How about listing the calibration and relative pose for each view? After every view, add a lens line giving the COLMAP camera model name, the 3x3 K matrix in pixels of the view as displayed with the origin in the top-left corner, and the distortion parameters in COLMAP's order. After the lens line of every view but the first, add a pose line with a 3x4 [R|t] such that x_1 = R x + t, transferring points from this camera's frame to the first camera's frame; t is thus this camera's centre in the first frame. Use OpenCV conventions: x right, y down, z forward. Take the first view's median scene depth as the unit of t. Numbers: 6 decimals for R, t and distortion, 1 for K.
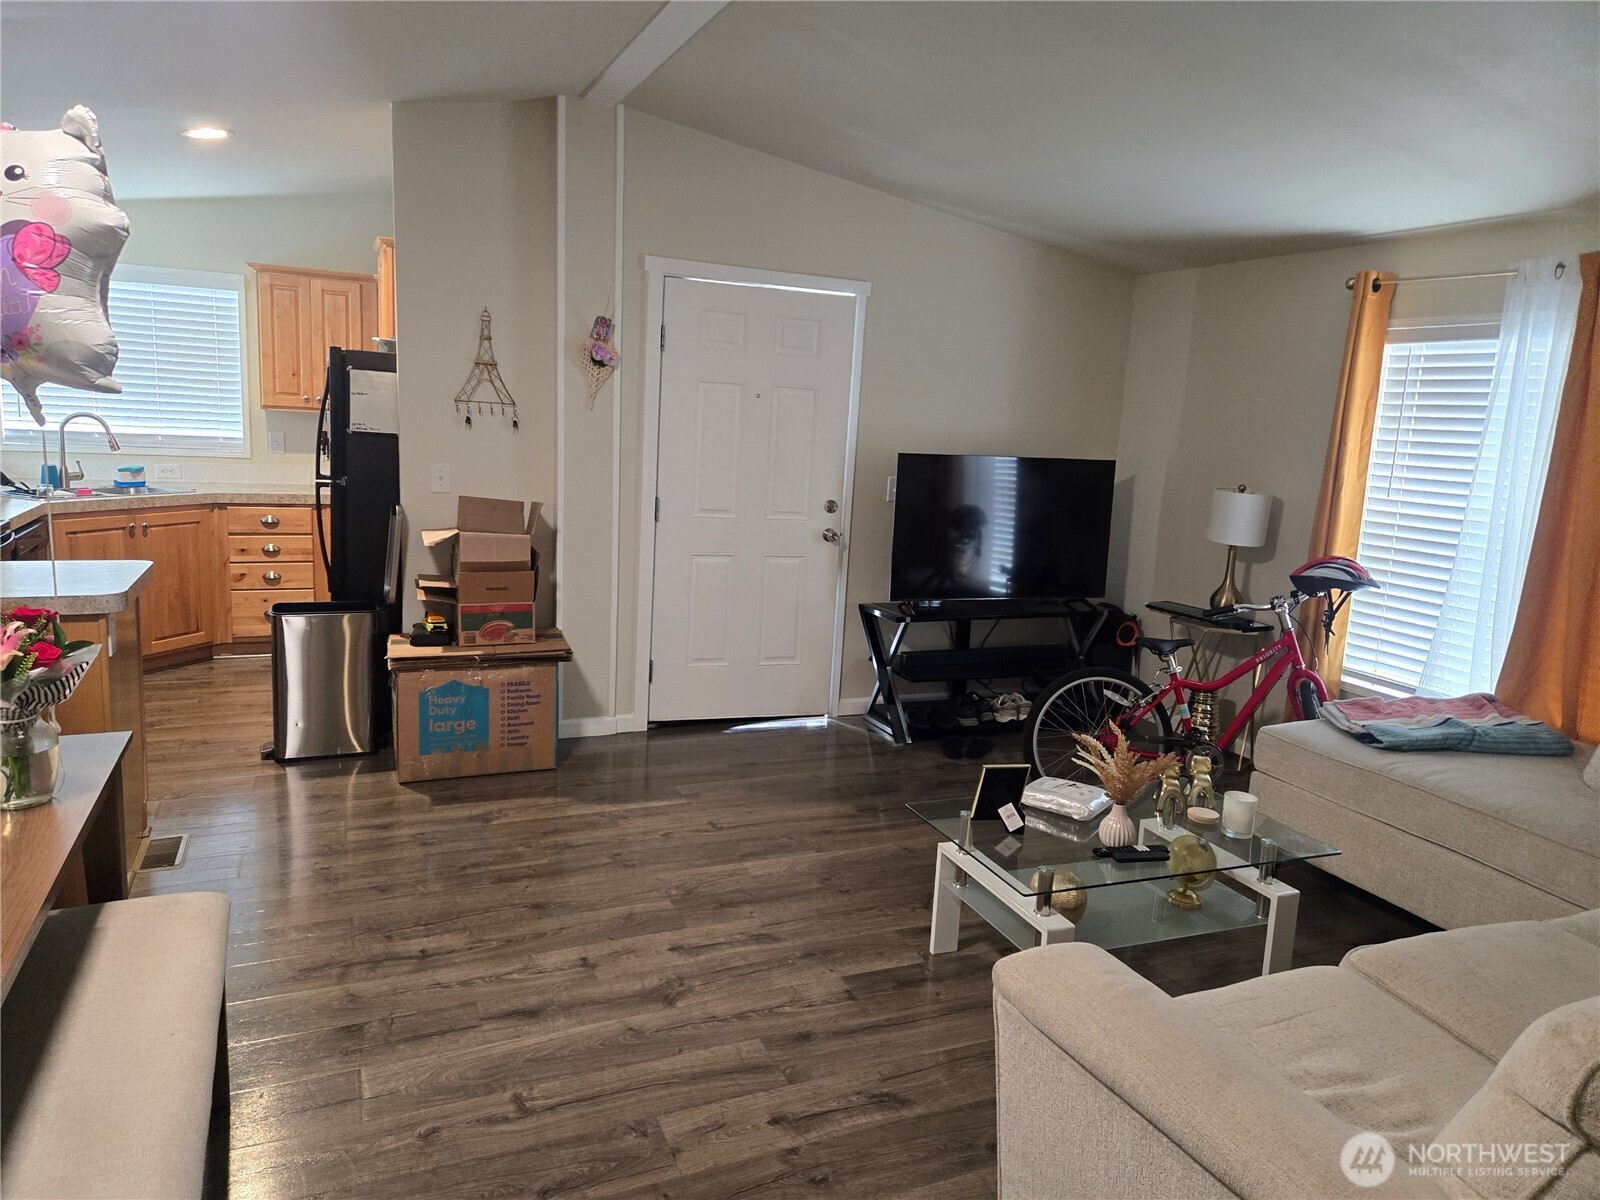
lens RADIAL K [[1082.8, 0, 800.0], [0, 1082.8, 600.0], [0, 0, 1]] dist [0.032309, -0.001023]
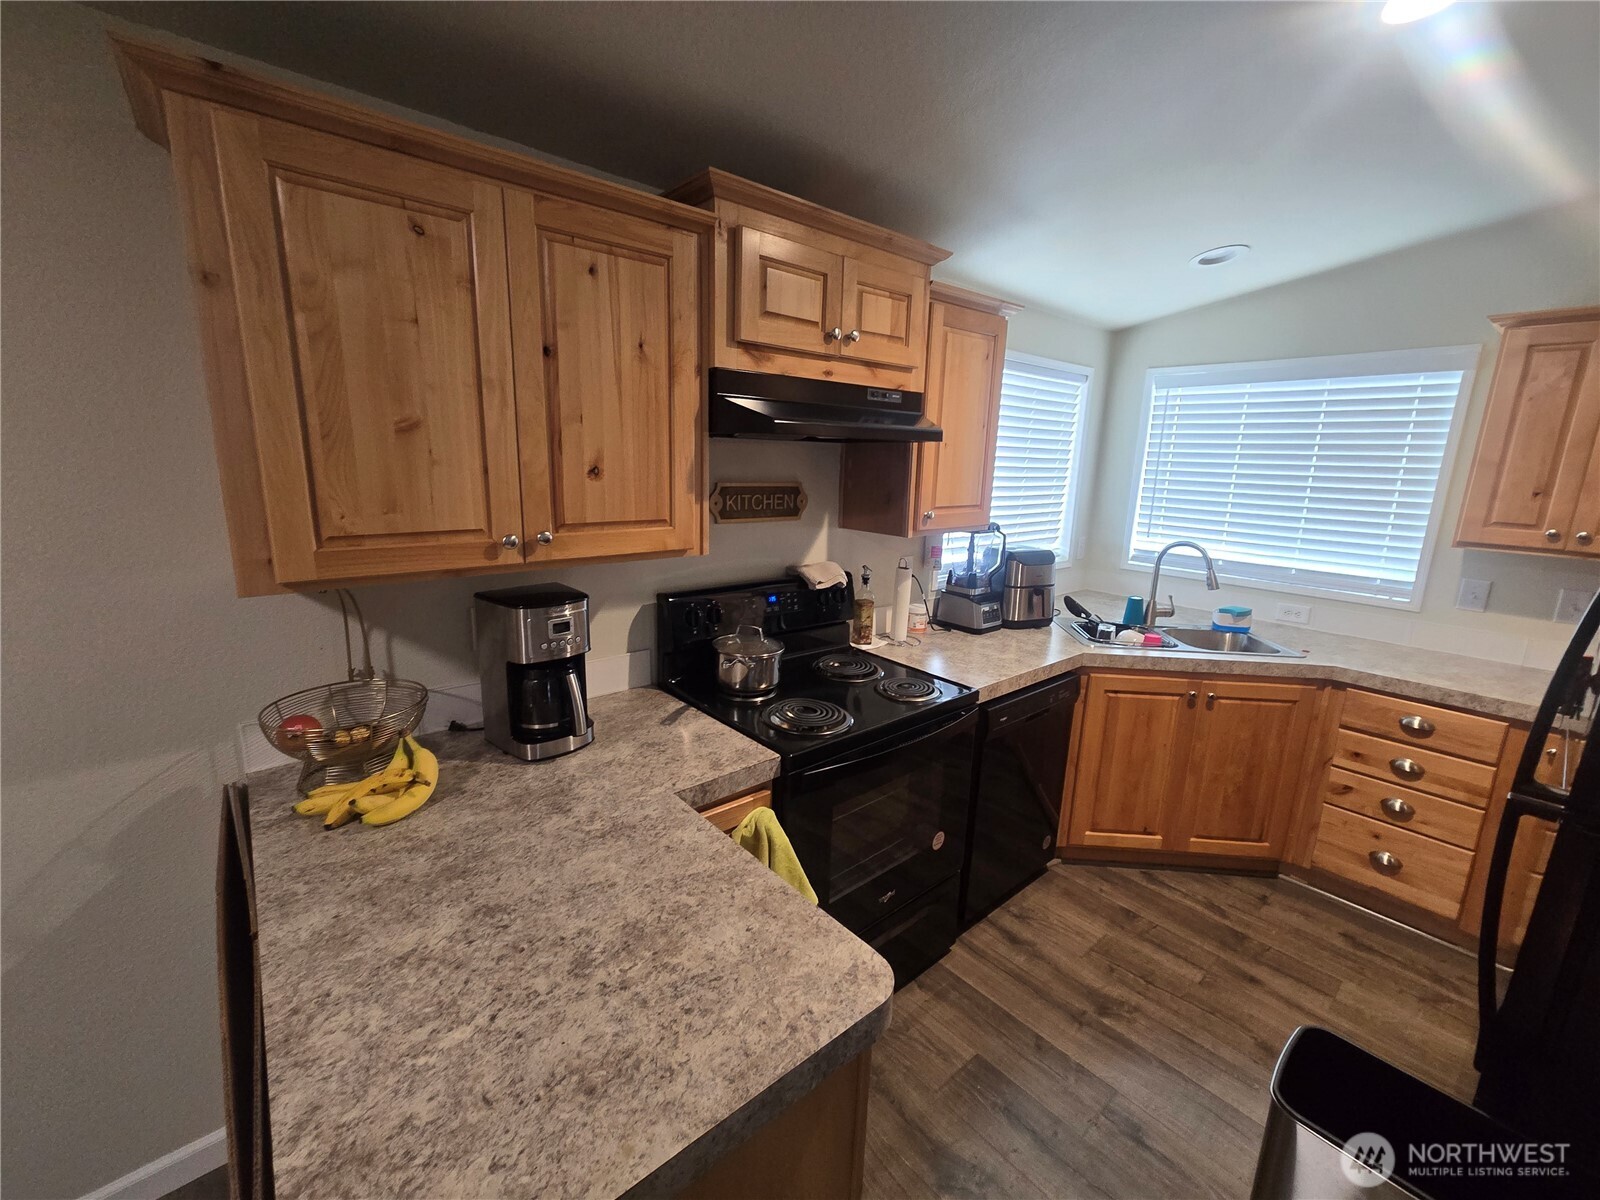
lens RADIAL K [[658.8, 0, 800.0], [0, 658.8, 600.0], [0, 0, 1]] dist [0.000020, 0.000099]
pose [[0.294619, 0.153866, -0.943146, -0.242192], [-0.175567, 0.978868, 0.104850, -0.120293], [0.939349, 0.134695, 0.315407, 0.534543]]
